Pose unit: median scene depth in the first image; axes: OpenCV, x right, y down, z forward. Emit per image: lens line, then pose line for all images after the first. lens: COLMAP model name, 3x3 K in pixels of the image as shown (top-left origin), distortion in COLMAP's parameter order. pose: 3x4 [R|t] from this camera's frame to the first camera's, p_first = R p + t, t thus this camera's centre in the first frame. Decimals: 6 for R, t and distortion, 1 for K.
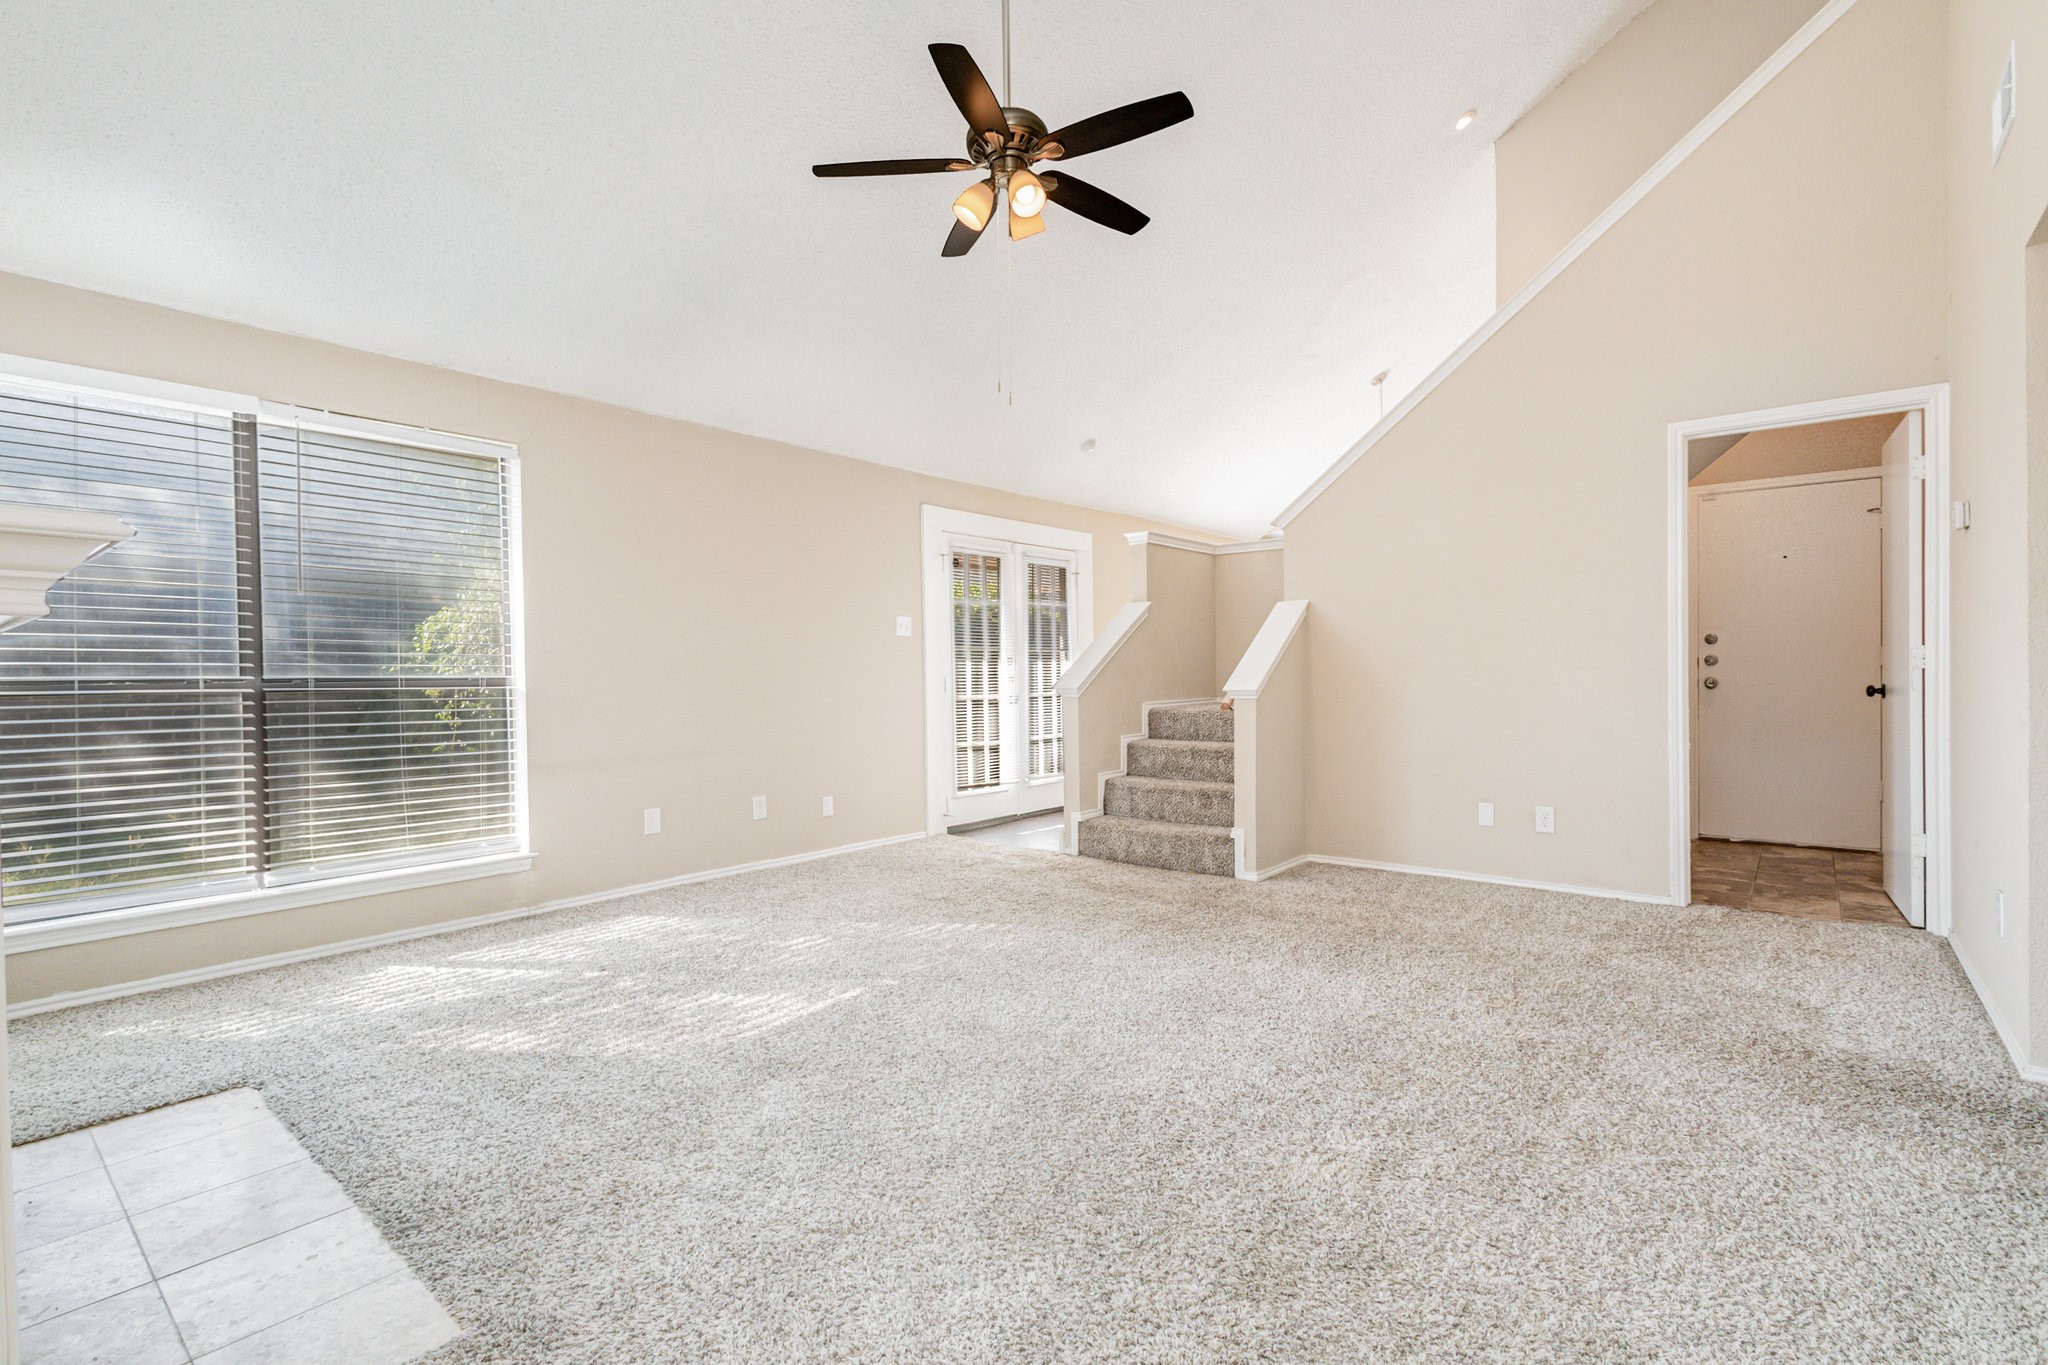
lens RADIAL K [[930.6, 0, 1024.0], [0, 930.6, 682.5], [0, 0, 1]] dist [-0.000241, -0.000145]
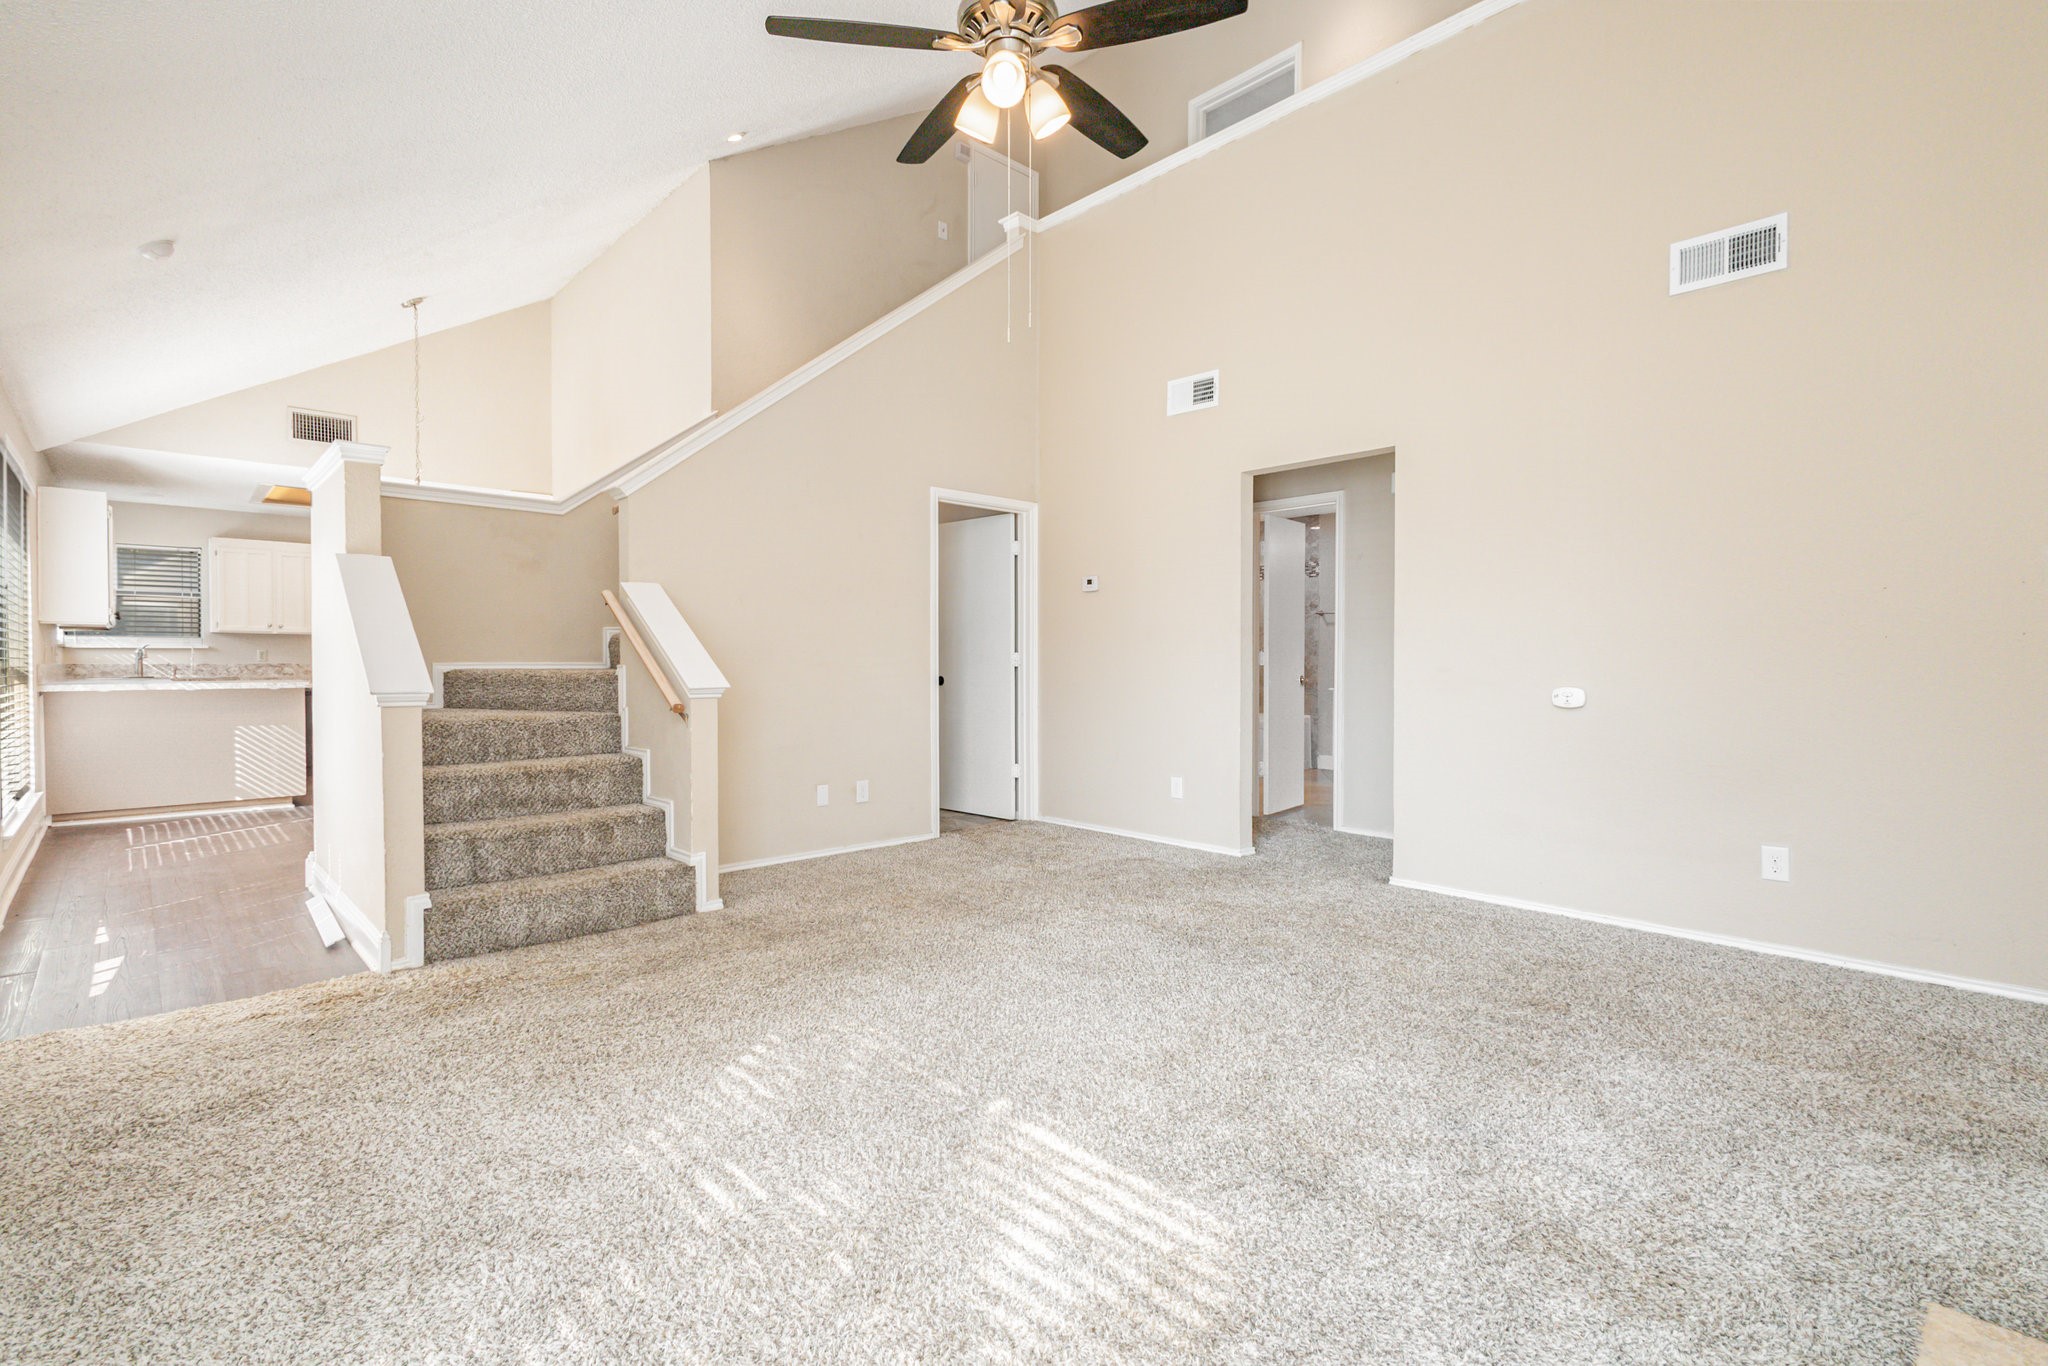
lens RADIAL K [[947.7, 0, 1019.1], [0, 947.7, 662.0], [0, 0, 1]] dist [-0.000688, 0.000084]
pose [[0.125819, 0.009174, 0.992011, -0.652970], [0.005359, 0.999936, -0.009927, -0.005845], [-0.992039, 0.006566, 0.125762, 0.678050]]
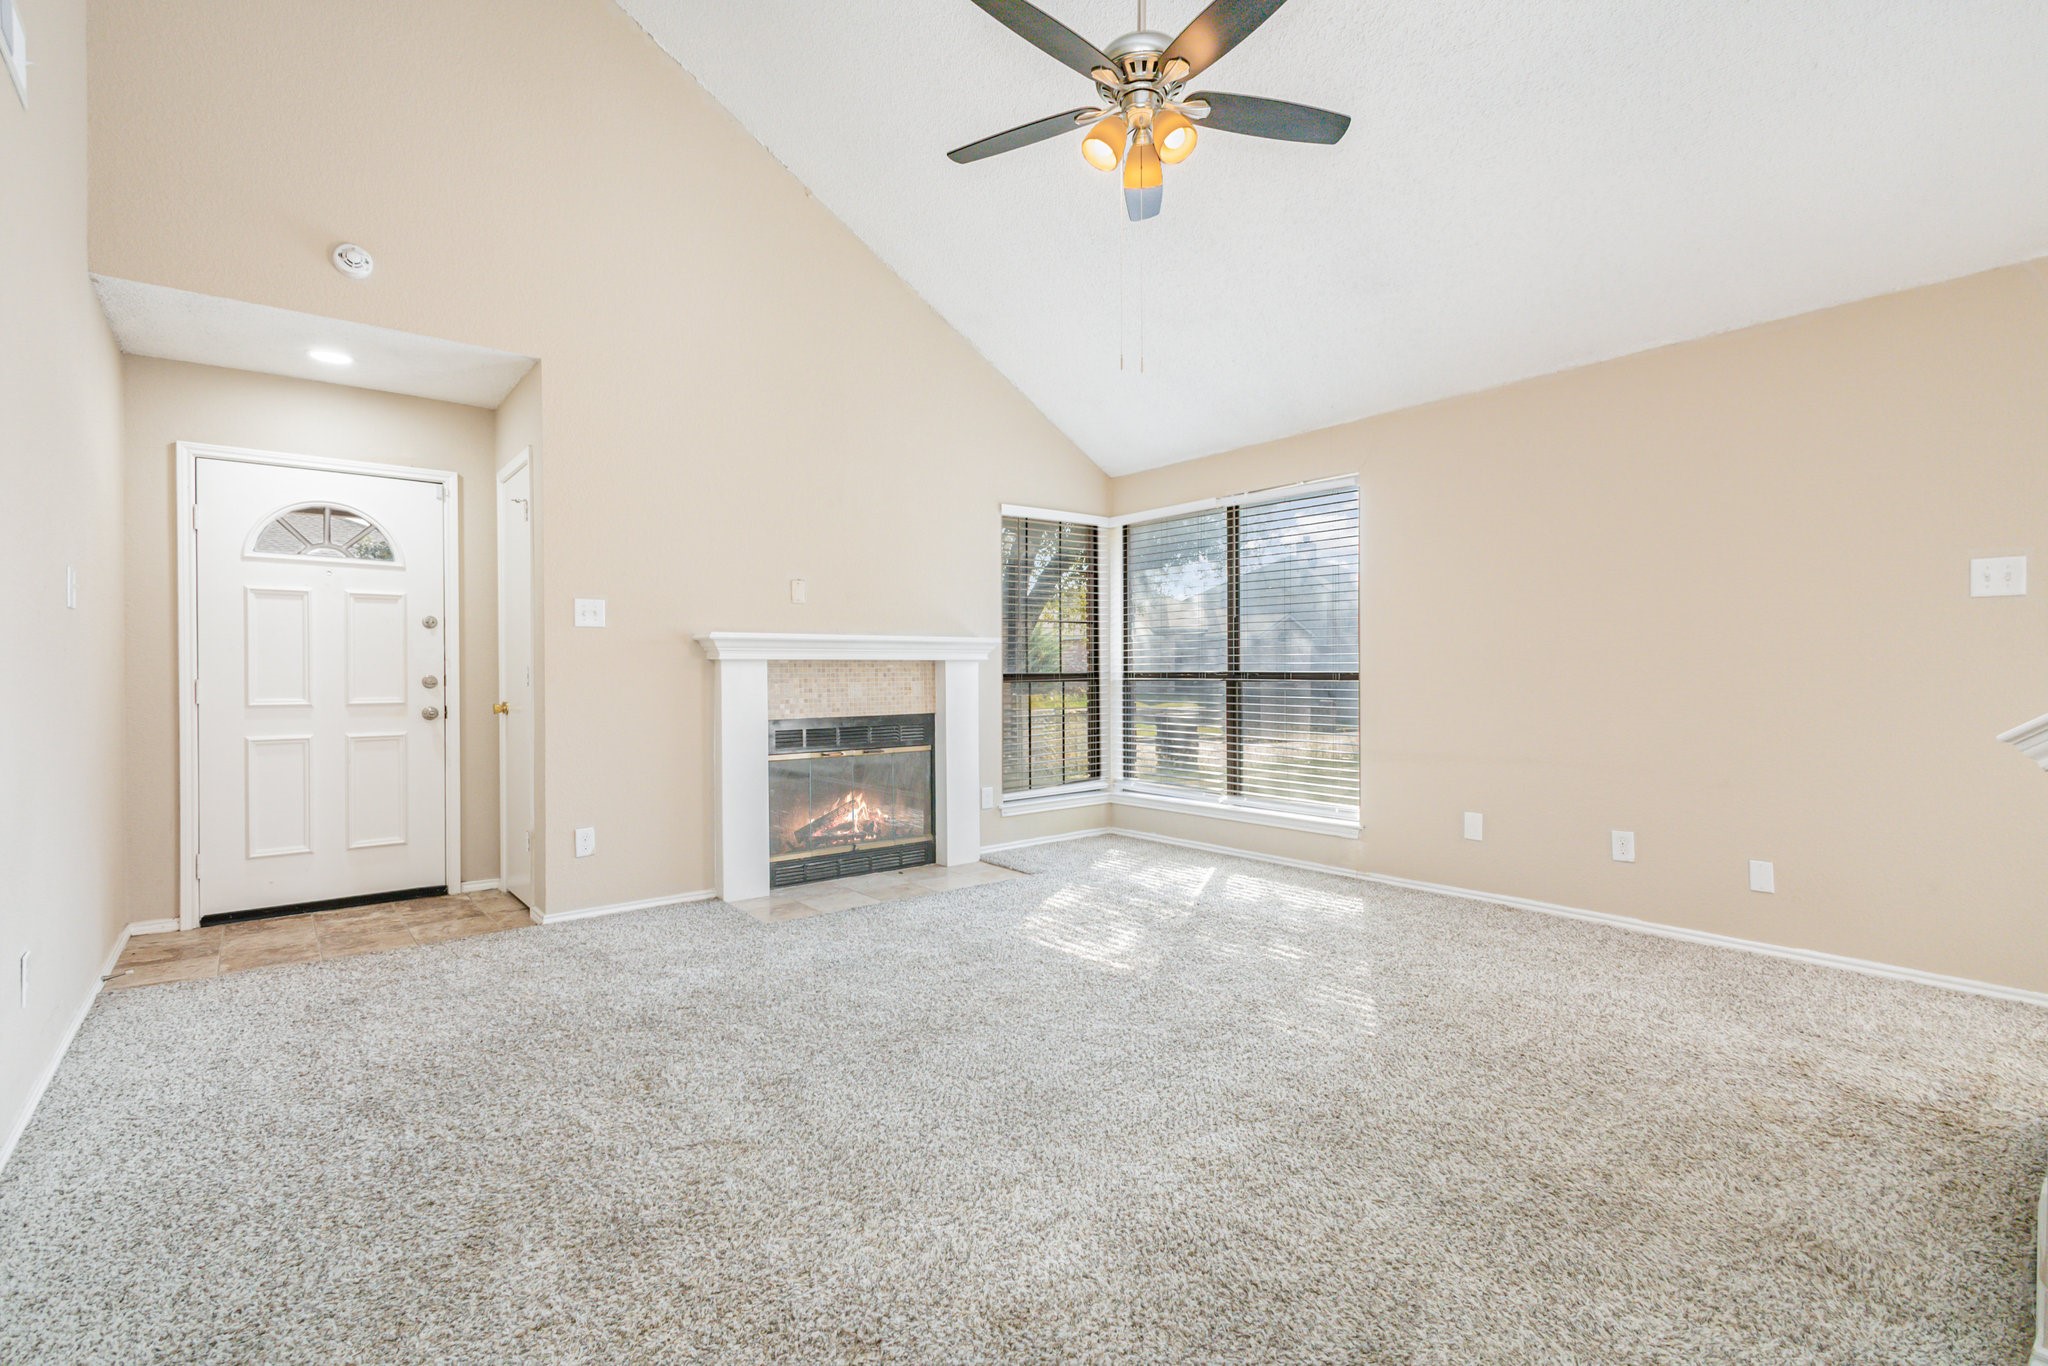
lens RADIAL K [[930.6, 0, 1024.0], [0, 930.6, 683.0], [0, 0, 1]] dist [-0.000241, -0.000145]
pose [[-0.204046, 0.021804, -0.978718, 0.670275], [0.000443, 0.999754, 0.022181, -0.018747], [0.978961, 0.004092, -0.204005, 0.817718]]
